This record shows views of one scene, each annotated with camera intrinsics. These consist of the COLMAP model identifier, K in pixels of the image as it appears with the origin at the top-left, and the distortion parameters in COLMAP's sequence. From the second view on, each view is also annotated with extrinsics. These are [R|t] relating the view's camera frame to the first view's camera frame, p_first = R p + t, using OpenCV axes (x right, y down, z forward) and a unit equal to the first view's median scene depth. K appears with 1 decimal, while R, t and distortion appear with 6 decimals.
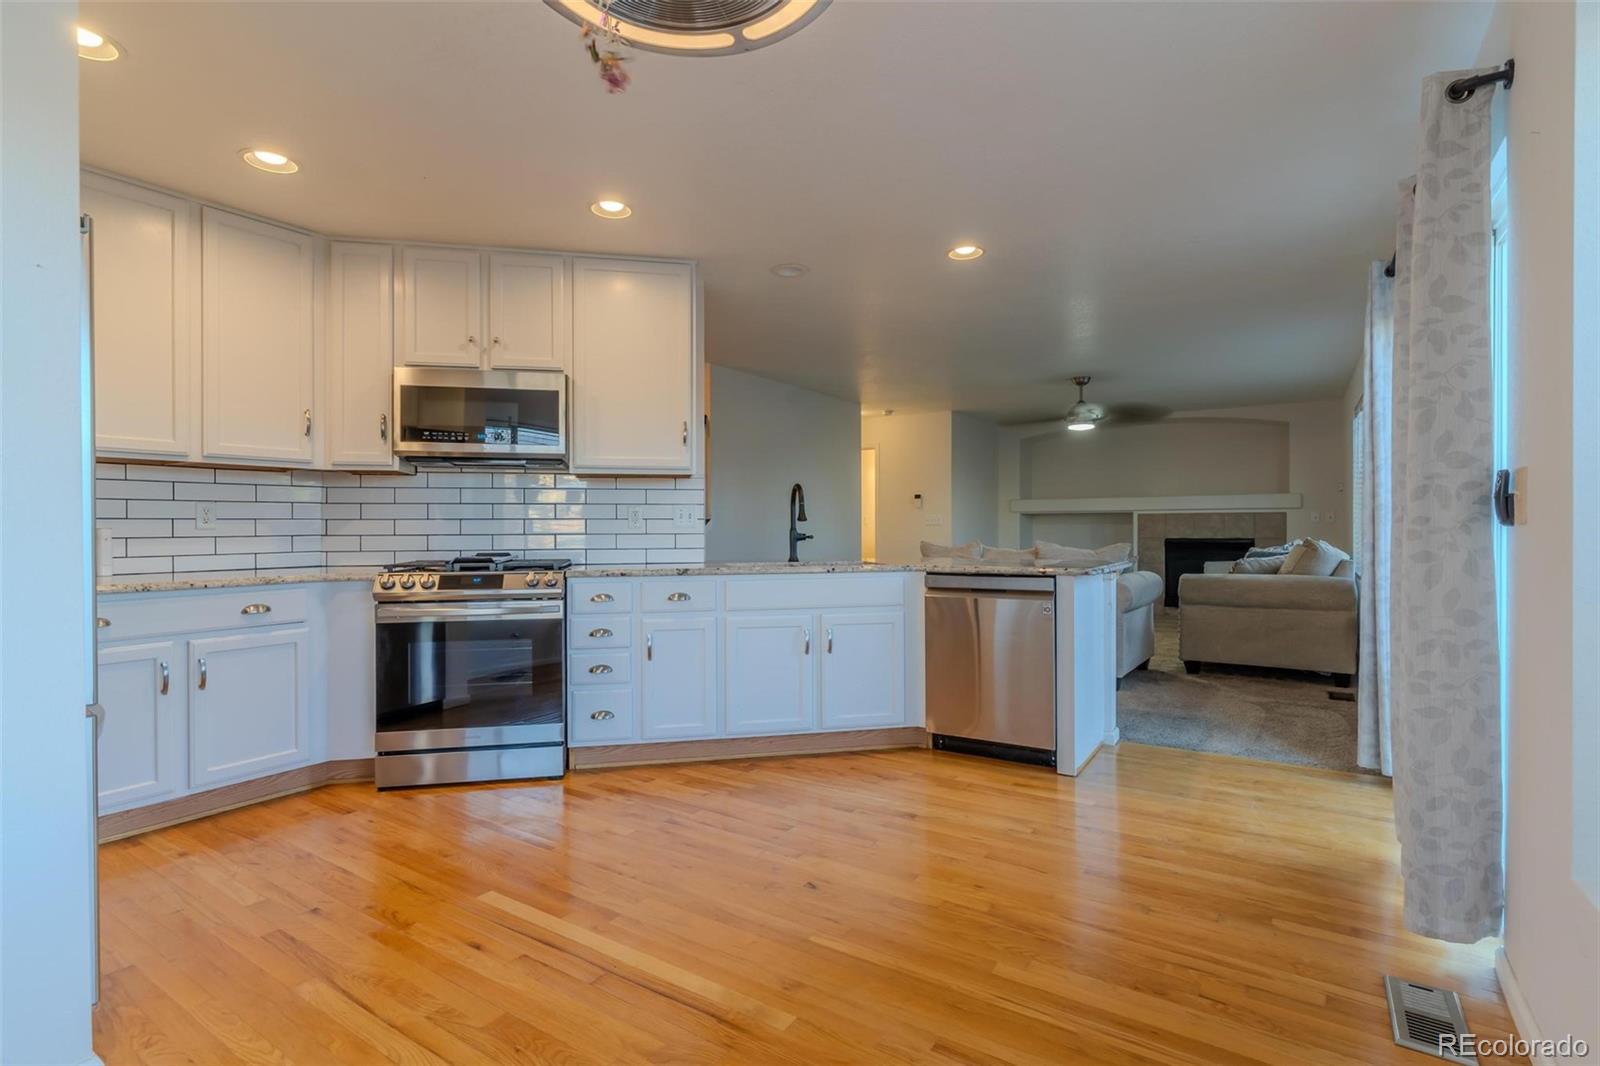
lens RADIAL K [[768.8, 0, 796.1], [0, 768.8, 529.6], [0, 0, 1]] dist [-0.002027, 0.000535]
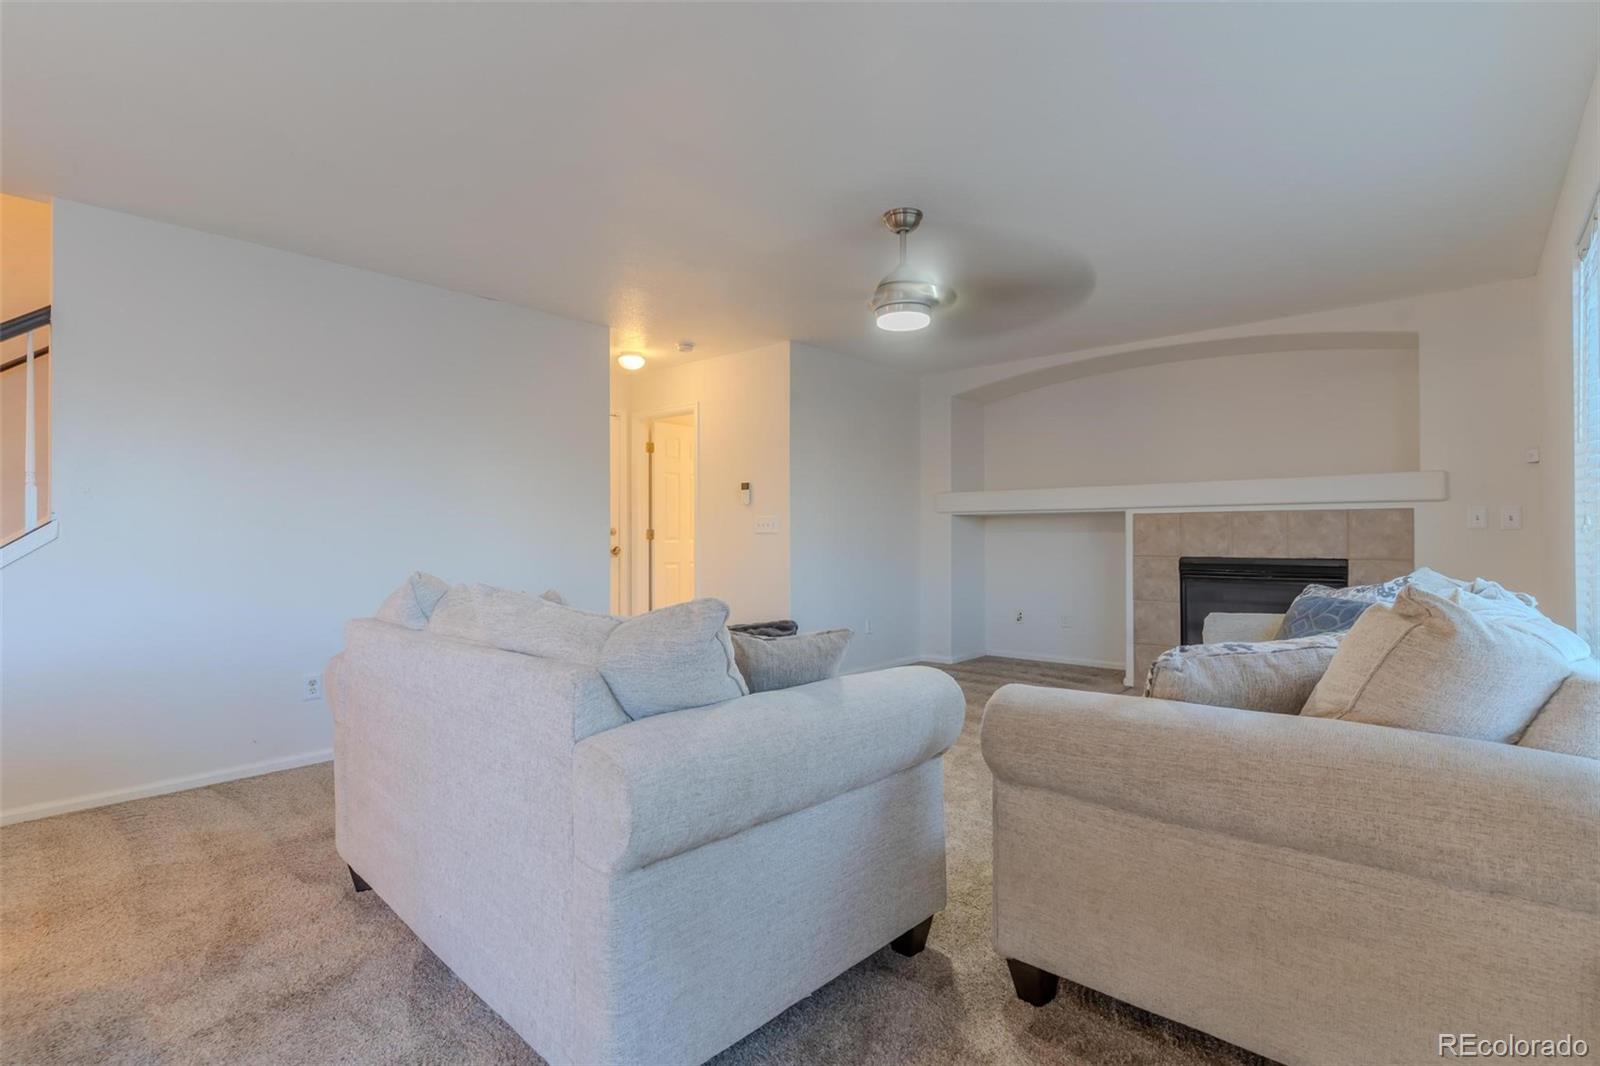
lens RADIAL K [[768.8, 0, 794.3], [0, 768.8, 532.0], [0, 0, 1]] dist [-0.002027, 0.000535]
pose [[0.989711, -0.000501, -0.143080, 0.267652], [-0.000261, 0.999986, -0.005306, -0.003515], [0.143080, 0.005289, 0.989697, 0.384955]]
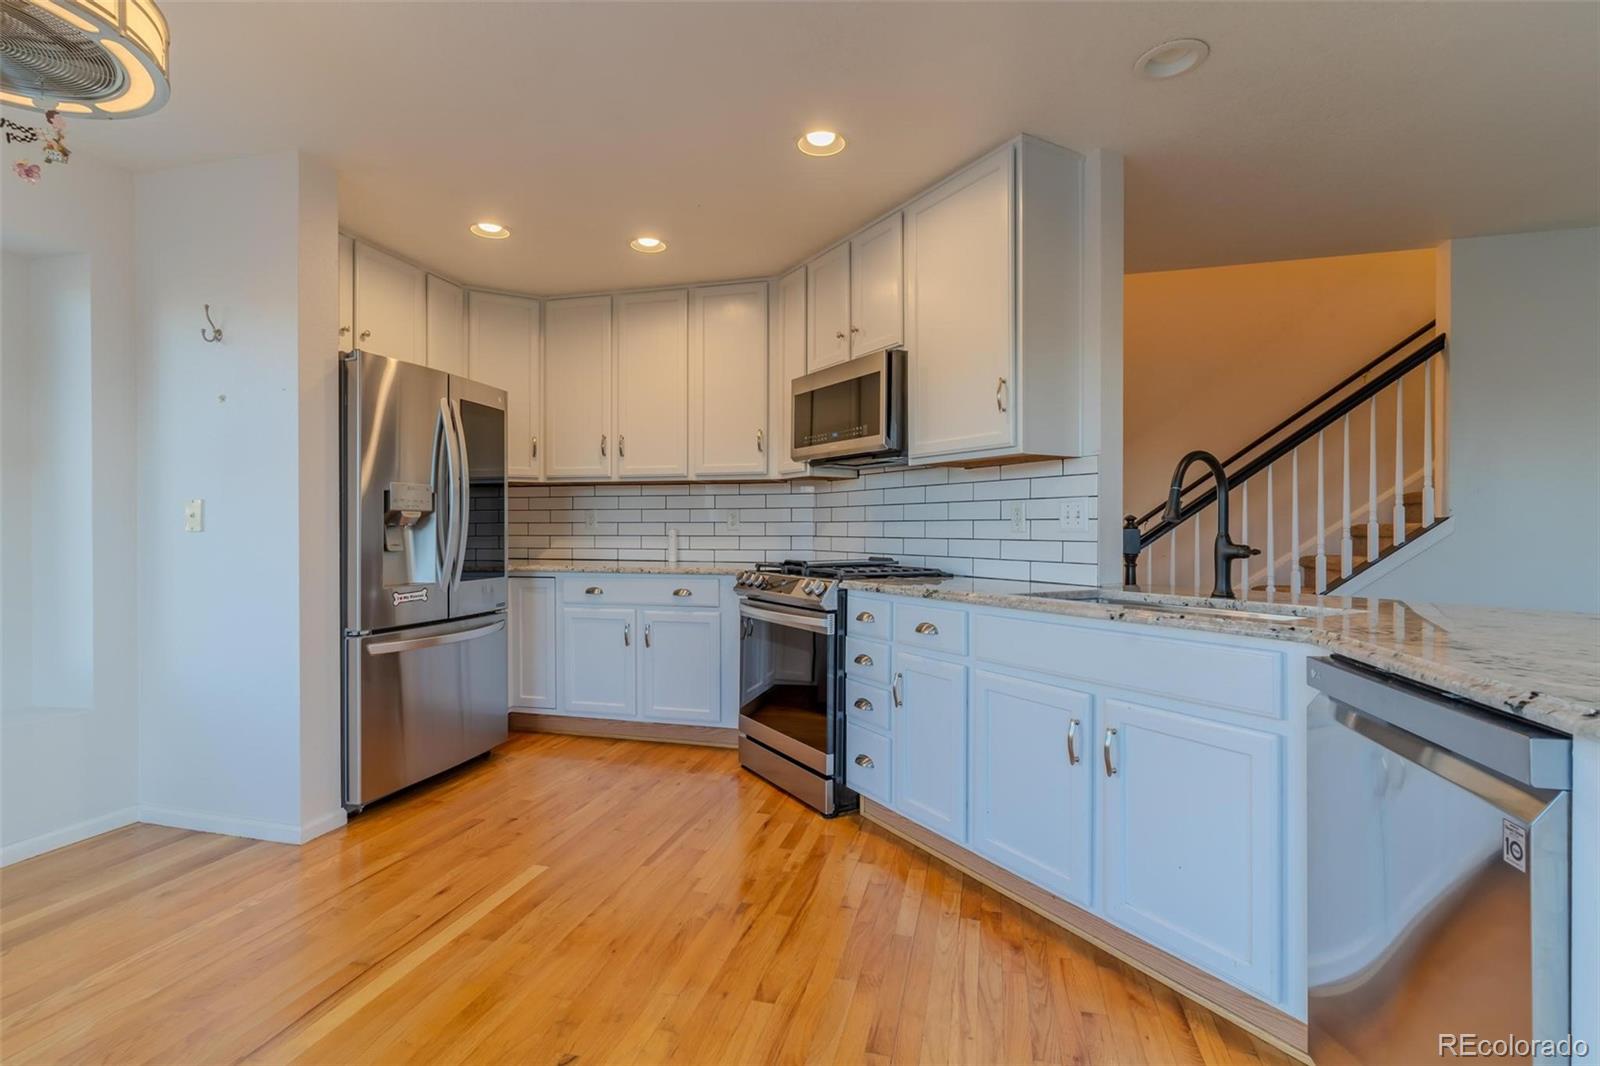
lens RADIAL K [[768.8, 0, 798.8], [0, 768.8, 531.7], [0, 0, 1]] dist [-0.002027, 0.000535]
pose [[0.316591, 0.007197, -0.948535, 0.599054], [-0.008177, 0.999955, 0.004858, -0.005863], [0.948527, 0.006218, 0.316635, 0.810256]]
